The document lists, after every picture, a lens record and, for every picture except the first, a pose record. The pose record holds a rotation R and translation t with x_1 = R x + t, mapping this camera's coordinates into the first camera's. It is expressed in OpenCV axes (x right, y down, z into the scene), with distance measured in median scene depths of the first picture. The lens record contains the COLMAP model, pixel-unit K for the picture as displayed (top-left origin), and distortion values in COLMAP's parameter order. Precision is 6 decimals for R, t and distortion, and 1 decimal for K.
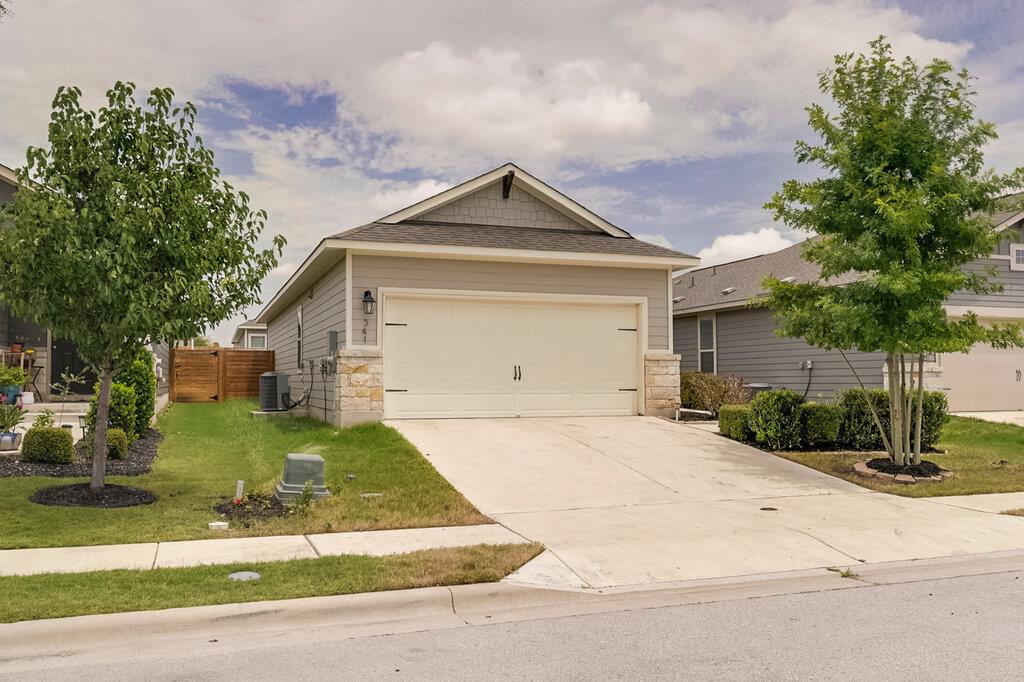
lens RADIAL K [[608.8, 0, 543.5], [0, 608.8, 358.9], [0, 0, 1]] dist [-0.006796, 0.002156]
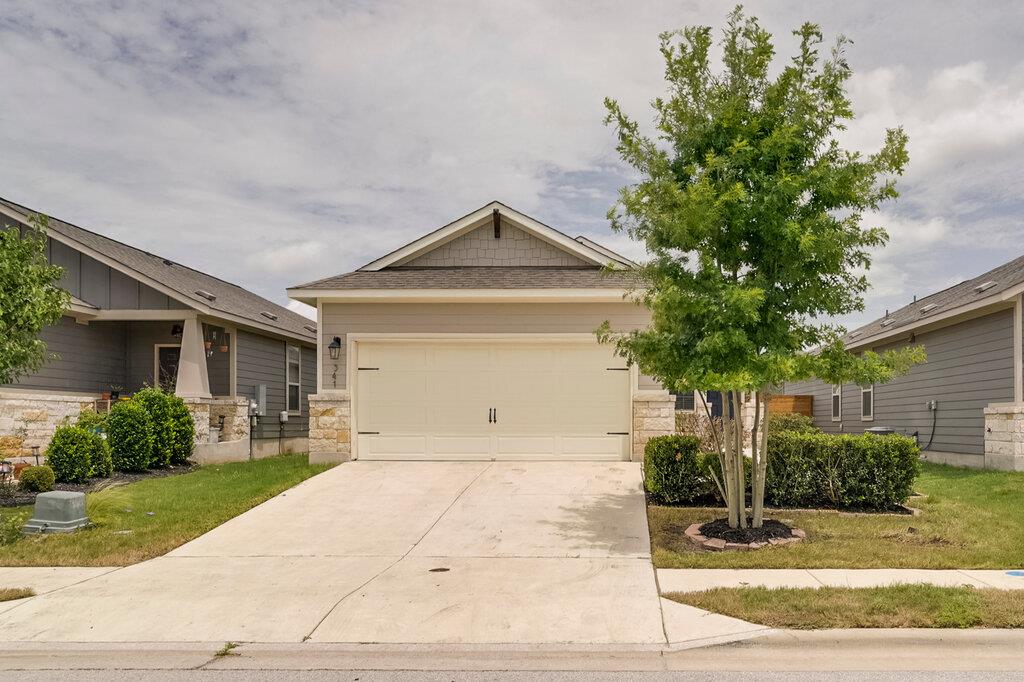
lens RADIAL K [[608.8, 0, 527.9], [0, 608.8, 406.5], [0, 0, 1]] dist [-0.006796, 0.002156]
pose [[0.967802, -0.006133, -0.251639, 0.258898], [0.008168, 0.999942, 0.007046, 0.002147], [0.251581, -0.008875, 0.967795, 0.066742]]
